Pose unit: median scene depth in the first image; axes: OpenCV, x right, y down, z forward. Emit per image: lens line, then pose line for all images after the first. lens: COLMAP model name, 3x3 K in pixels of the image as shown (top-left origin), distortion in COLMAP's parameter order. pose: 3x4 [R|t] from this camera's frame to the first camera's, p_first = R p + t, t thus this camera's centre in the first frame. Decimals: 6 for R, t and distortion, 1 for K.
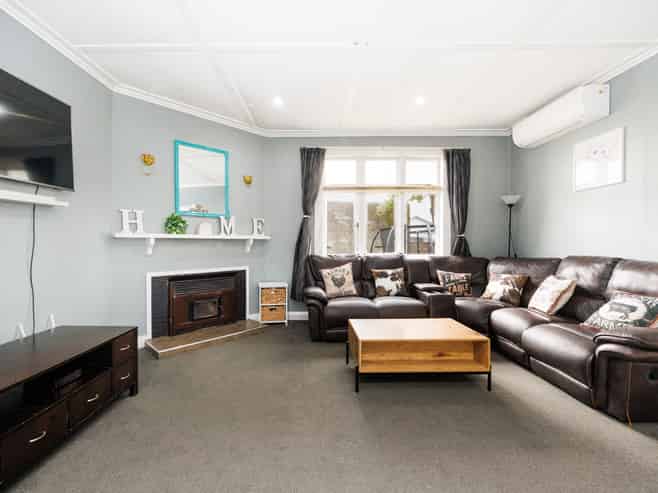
lens RADIAL K [[301.0, 0, 326.6], [0, 301.0, 242.9], [0, 0, 1]] dist [0.004413, -0.000049]
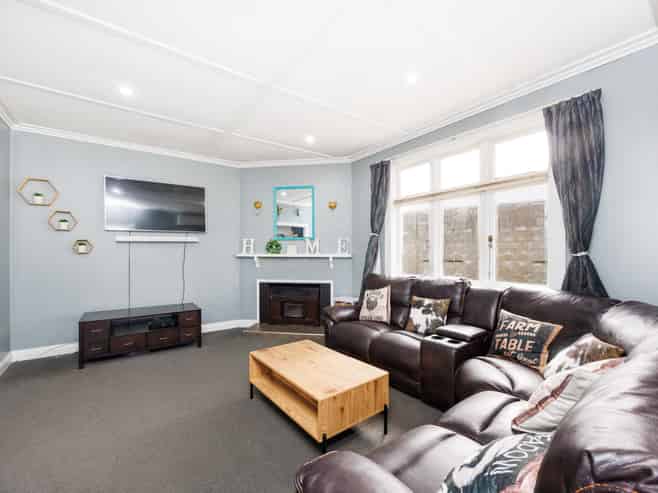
lens RADIAL K [[301.0, 0, 327.7], [0, 301.0, 250.9], [0, 0, 1]] dist [0.004413, -0.000049]
pose [[0.569293, -0.003066, -0.822129, 0.713328], [-0.002613, 0.999981, -0.005539, -0.030743], [0.822130, 0.005301, 0.569274, 0.352161]]
